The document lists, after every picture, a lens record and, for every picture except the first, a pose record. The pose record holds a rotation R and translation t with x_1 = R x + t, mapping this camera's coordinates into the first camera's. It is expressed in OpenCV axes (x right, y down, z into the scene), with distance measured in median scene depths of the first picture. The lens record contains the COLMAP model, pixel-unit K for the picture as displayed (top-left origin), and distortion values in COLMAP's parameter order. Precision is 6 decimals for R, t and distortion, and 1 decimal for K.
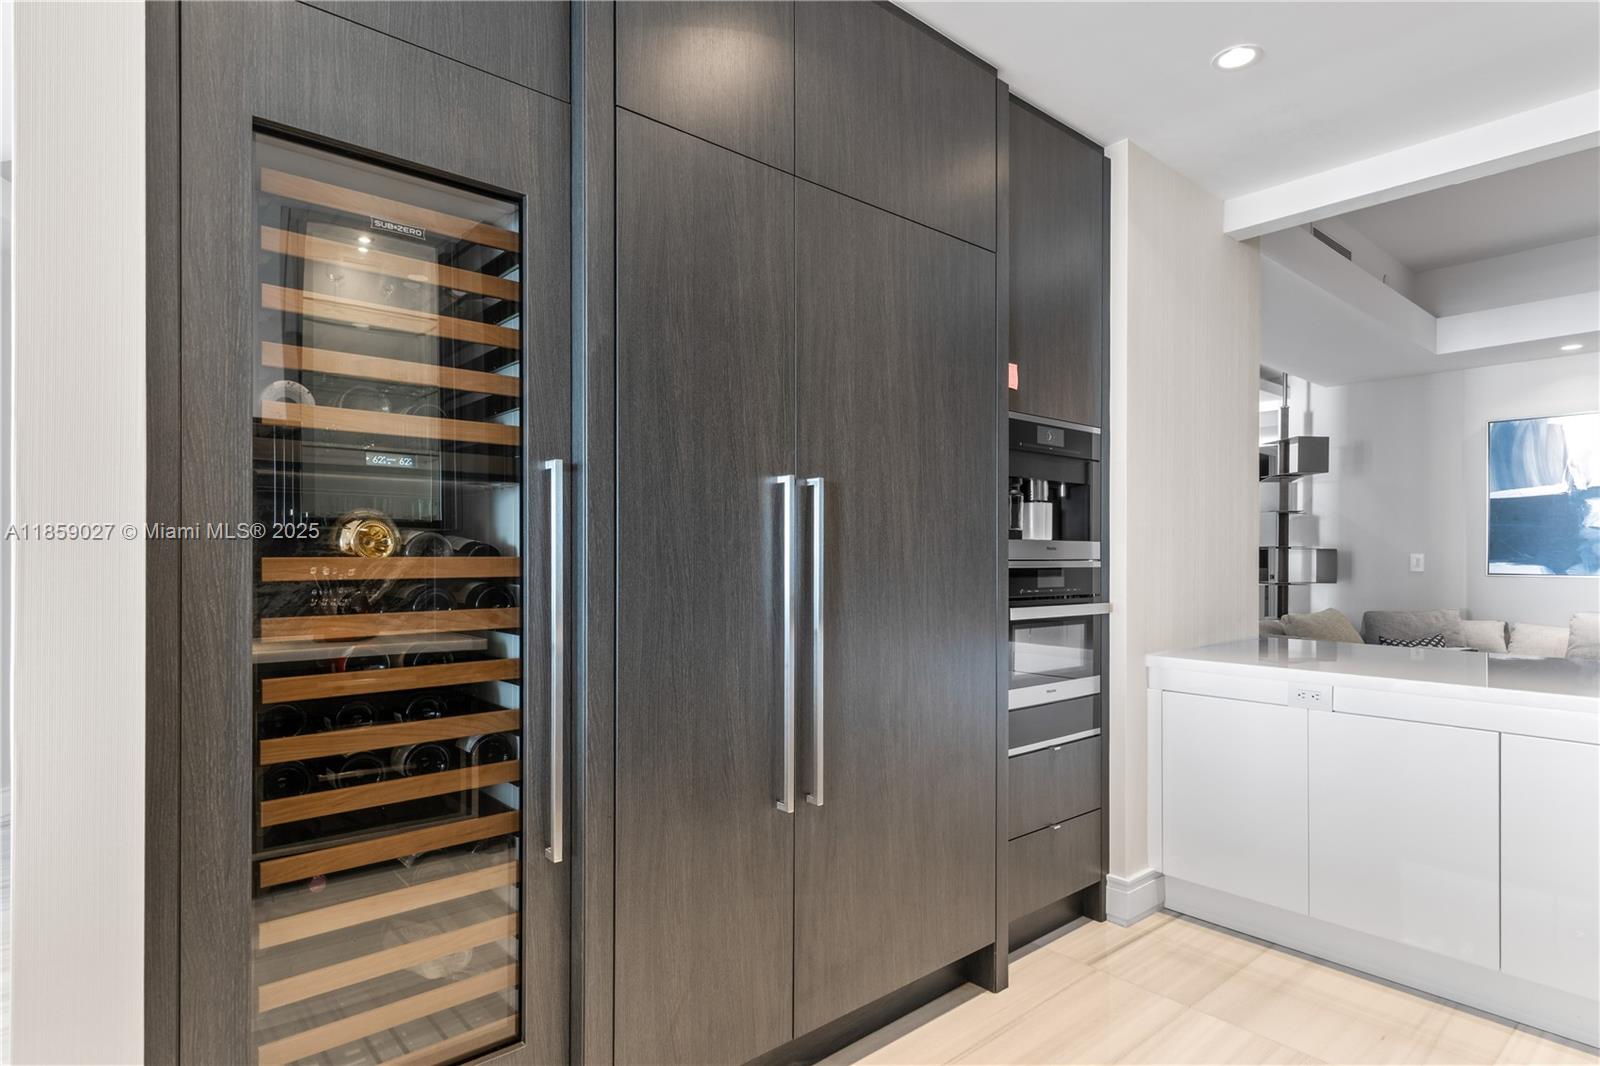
lens RADIAL K [[851.8, 0, 797.3], [0, 851.8, 555.5], [0, 0, 1]] dist [0.003697, 0.000334]
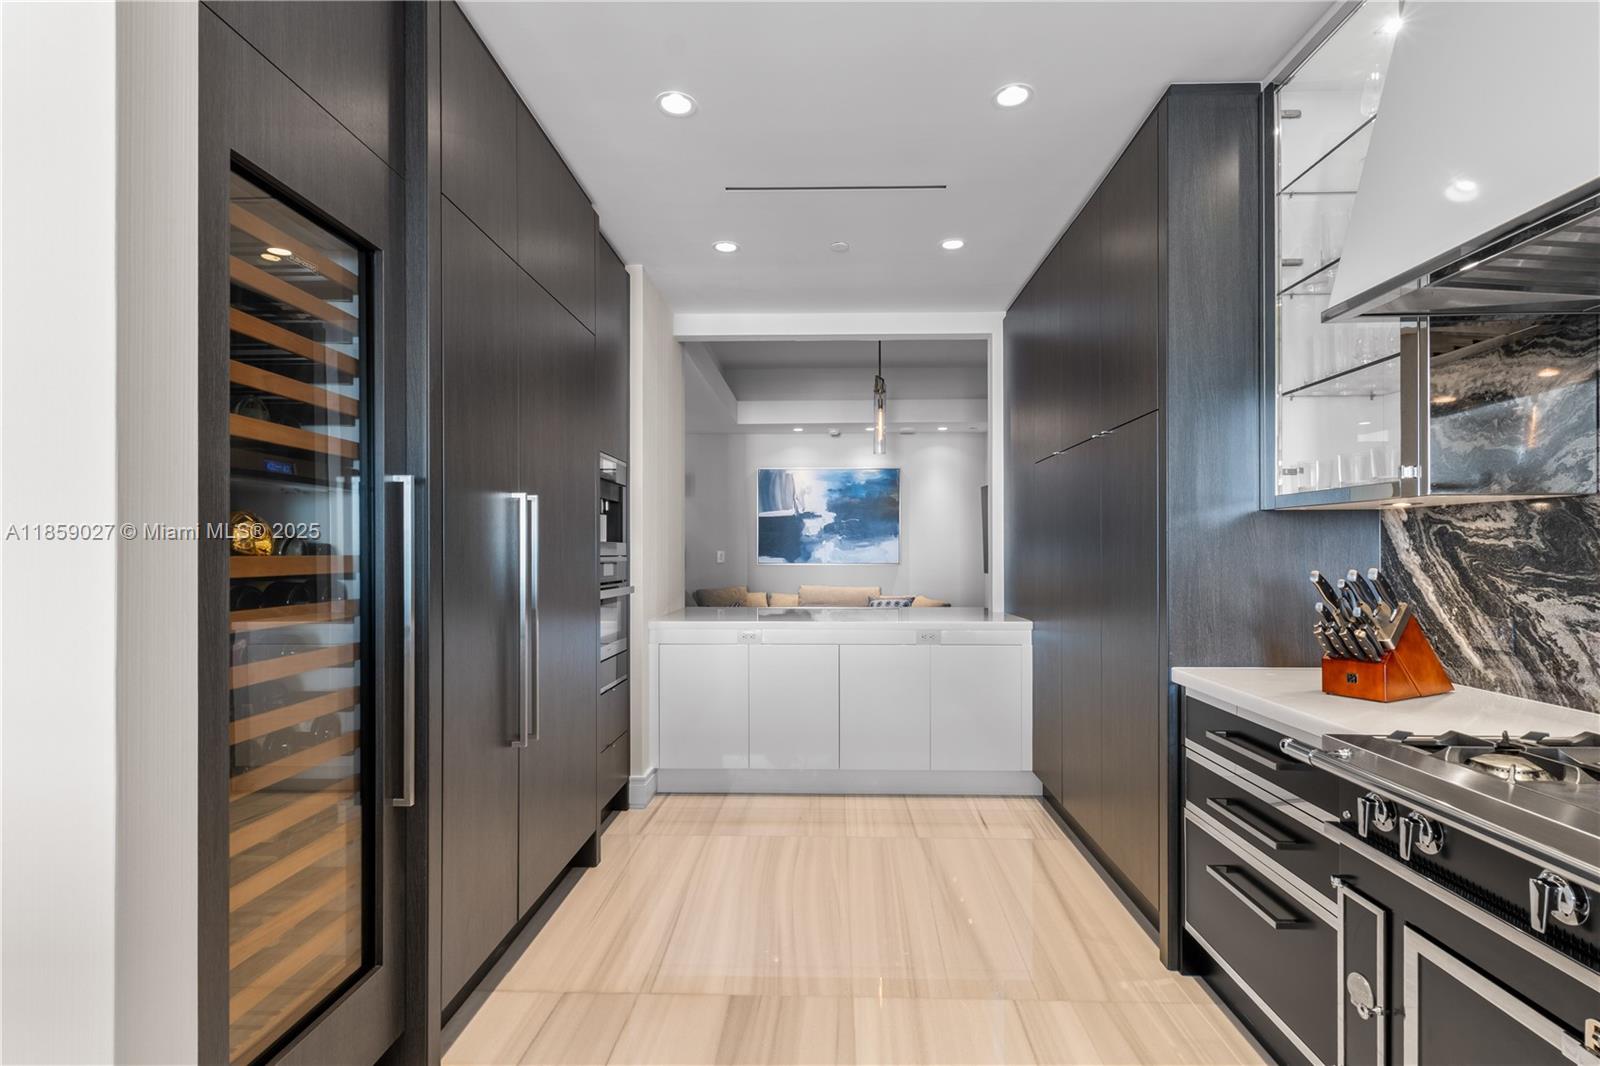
lens RADIAL K [[763.5, 0, 807.6], [0, 763.5, 549.4], [0, 0, 1]] dist [-0.000168, -0.000492]
pose [[0.676774, 0.001466, 0.736189, -0.374531], [0.000968, 0.999995, -0.002882, -0.001124], [-0.736190, 0.002663, 0.676769, -0.082868]]
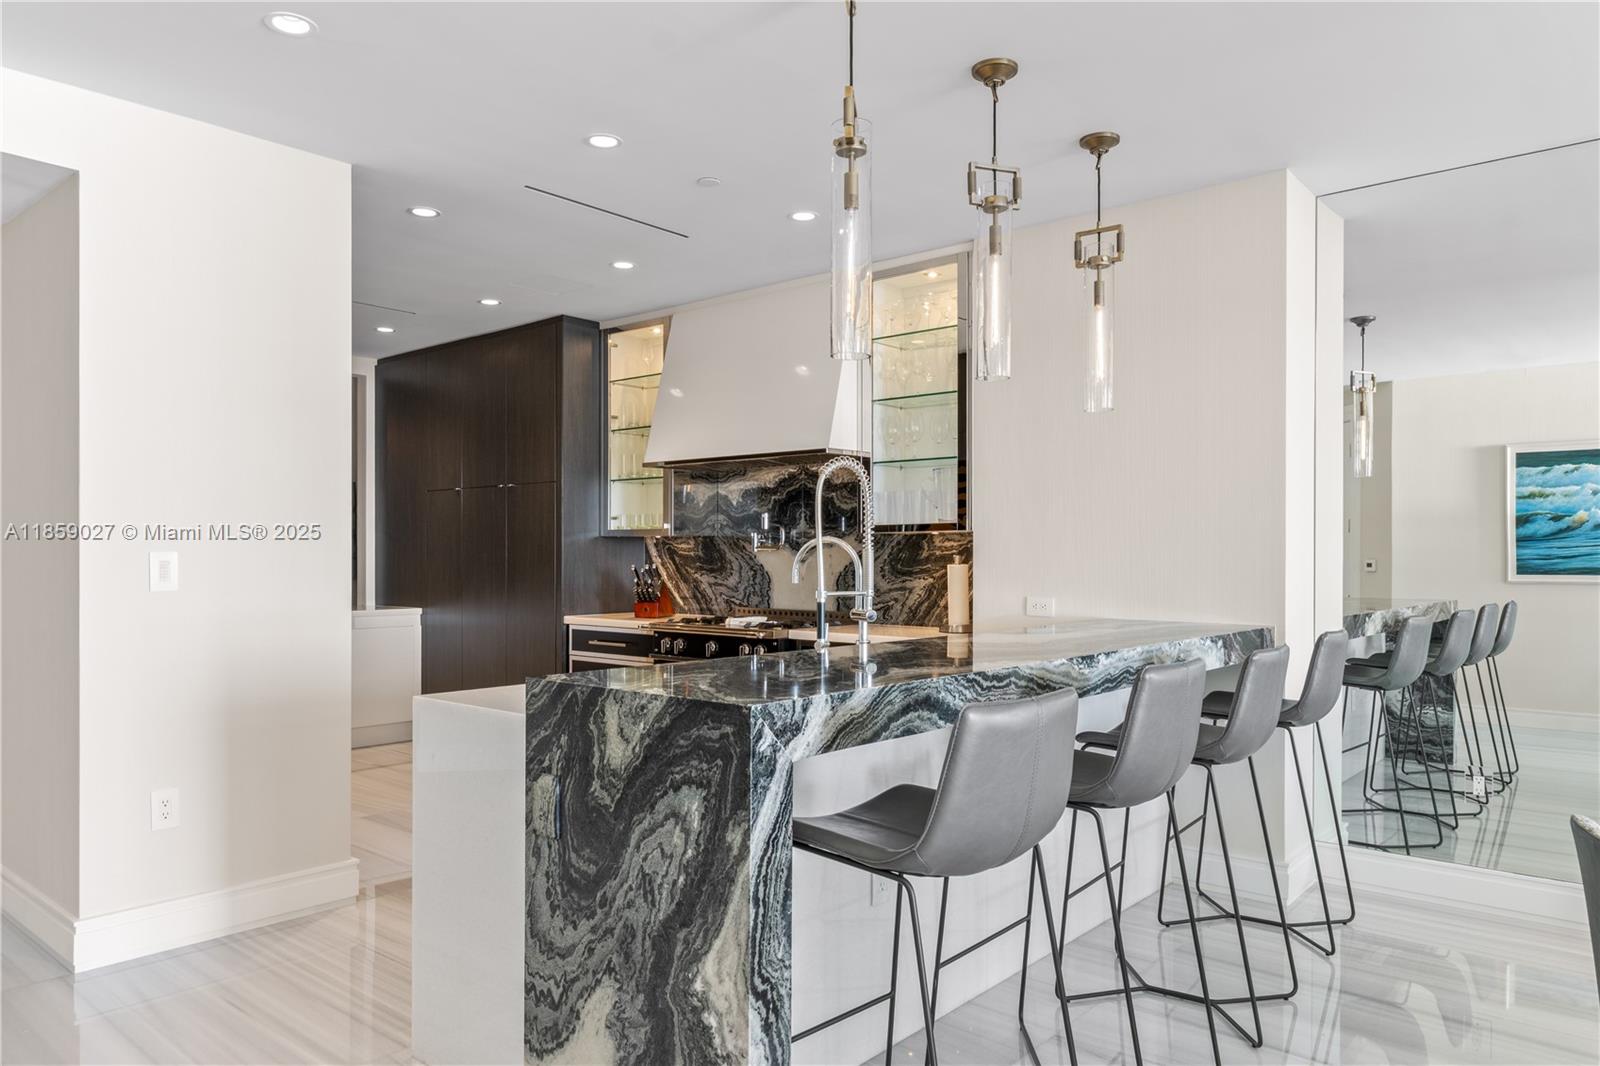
lens RADIAL K [[1038.6, 0, 793.6], [0, 1038.6, 560.4], [0, 0, 1]] dist [-0.002058, -0.000286]
pose [[-0.145238, -0.003769, 0.989390, -1.662407], [-0.003453, 0.999989, 0.003302, -0.001680], [-0.989391, -0.002936, -0.145249, 0.020783]]
